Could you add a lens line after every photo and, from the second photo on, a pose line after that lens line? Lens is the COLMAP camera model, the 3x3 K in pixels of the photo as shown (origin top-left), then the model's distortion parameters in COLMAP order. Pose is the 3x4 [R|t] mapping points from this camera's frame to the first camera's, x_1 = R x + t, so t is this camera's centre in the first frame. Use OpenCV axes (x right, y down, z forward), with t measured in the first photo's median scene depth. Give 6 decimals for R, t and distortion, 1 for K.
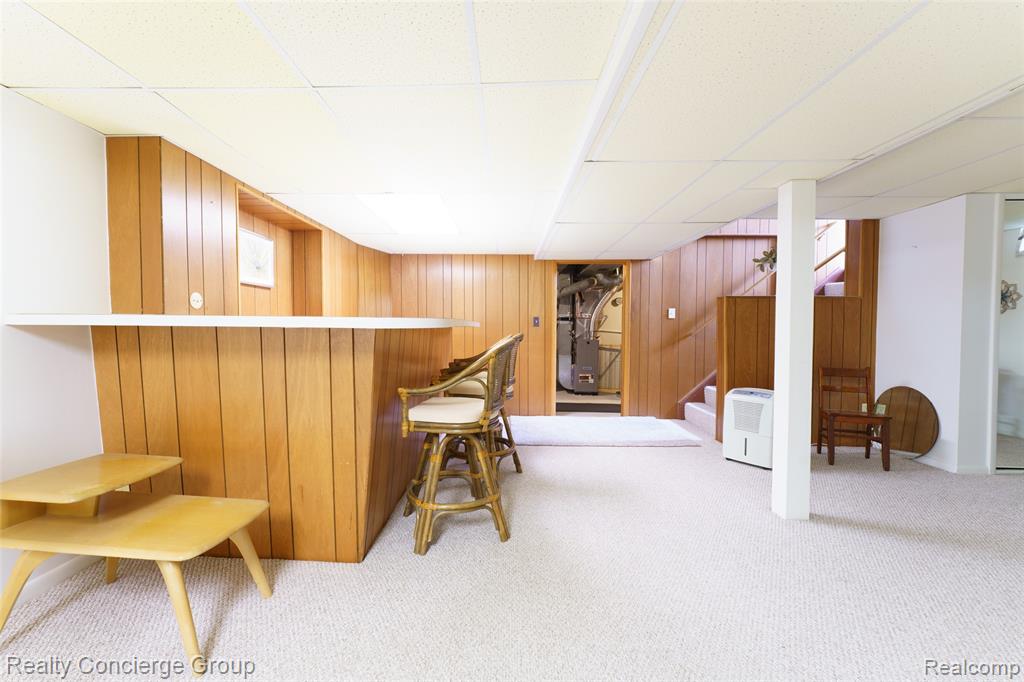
lens RADIAL K [[422.4, 0, 487.6], [0, 422.4, 339.8], [0, 0, 1]] dist [0.000118, -0.000251]
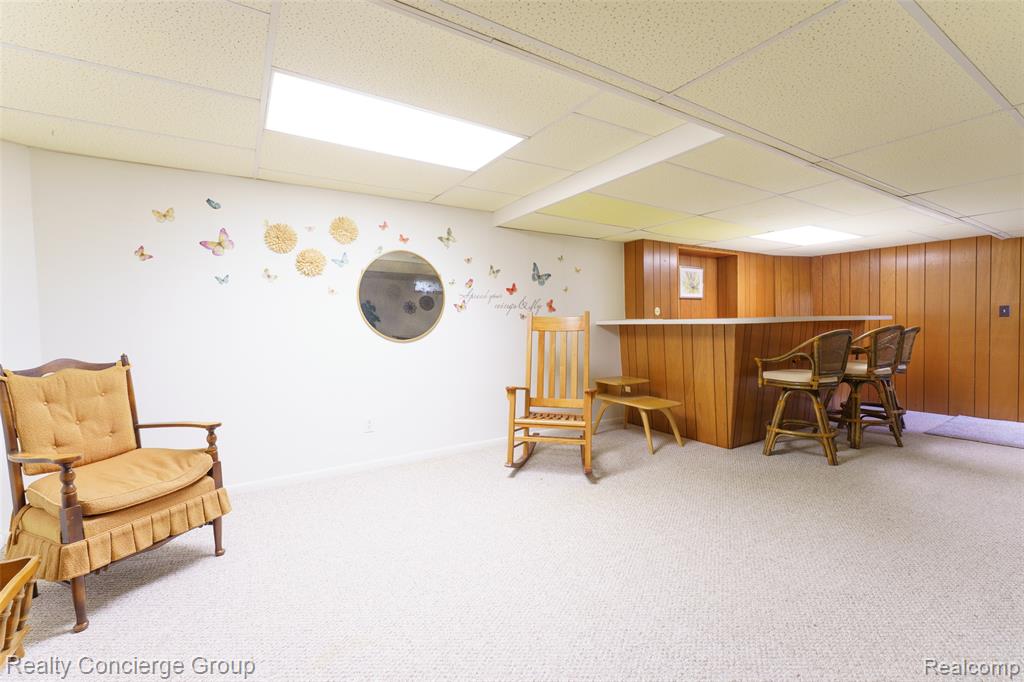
lens RADIAL K [[435.2, 0, 516.1], [0, 435.2, 338.8], [0, 0, 1]] dist [-0.001051, 0.000838]
pose [[0.583059, 0.010885, -0.812357, 0.596804], [-0.004454, 0.999938, 0.010201, 0.019967], [0.812418, -0.002330, 0.583071, -0.748654]]
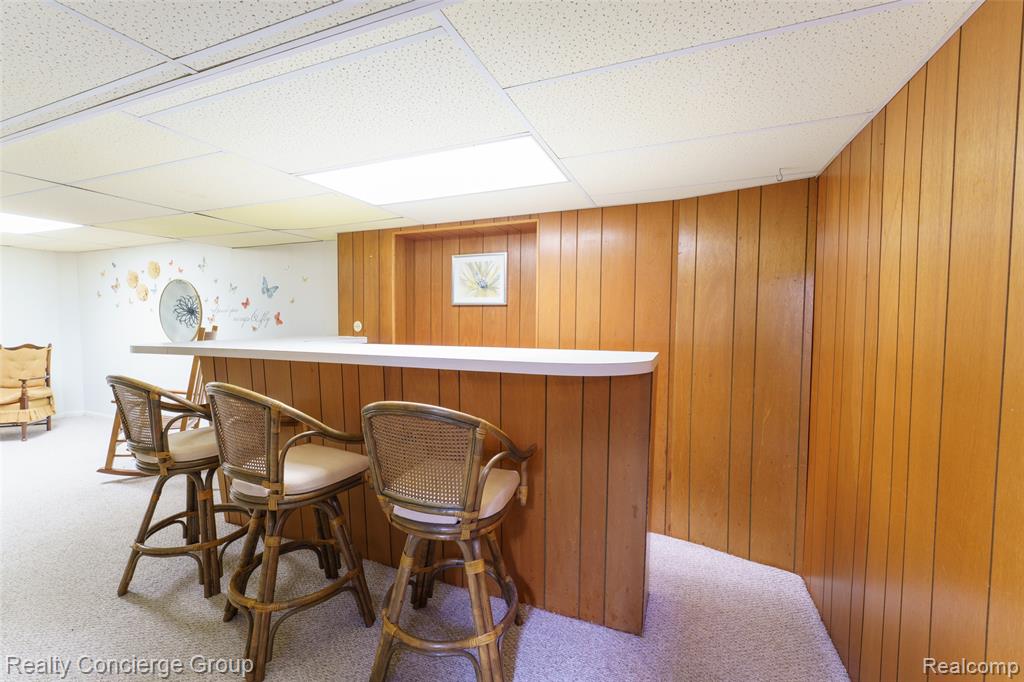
lens RADIAL K [[435.2, 0, 505.4], [0, 435.2, 340.1], [0, 0, 1]] dist [-0.001051, 0.000838]
pose [[-0.327648, 0.037914, -0.944039, 0.600477], [-0.034642, 0.998041, 0.052106, -0.138393], [0.944165, 0.049776, -0.325693, 1.945296]]
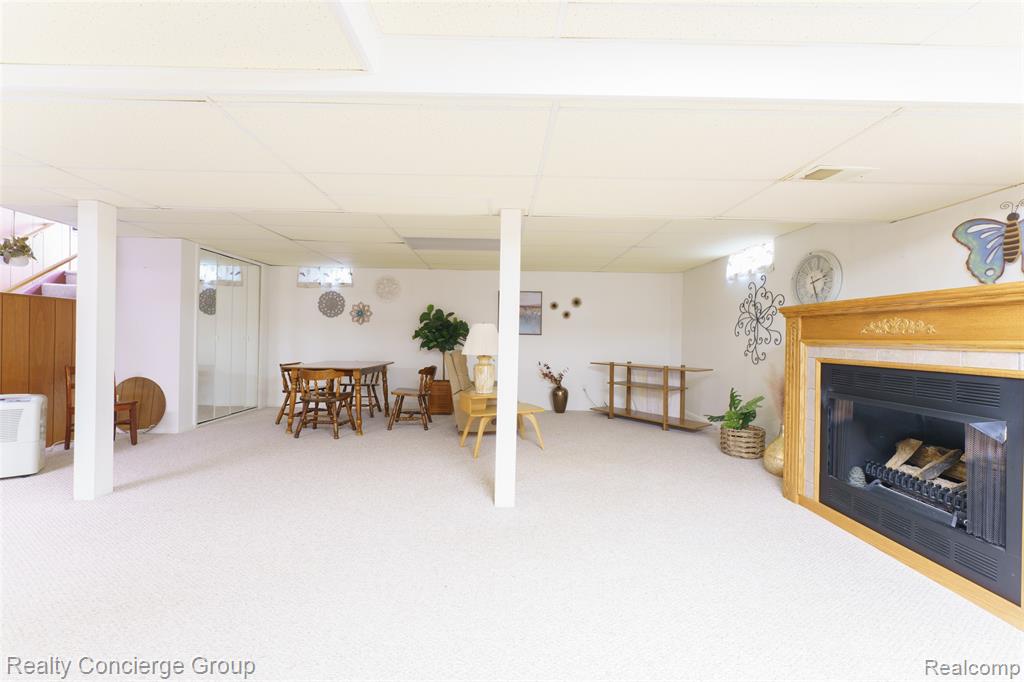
lens RADIAL K [[422.4, 0, 504.3], [0, 422.4, 339.4], [0, 0, 1]] dist [0.000118, -0.000251]
pose [[-0.048705, -0.004493, 0.998803, -0.497491], [0.007369, 0.999961, 0.004857, 0.001355], [-0.998786, 0.007596, -0.048670, -0.042359]]
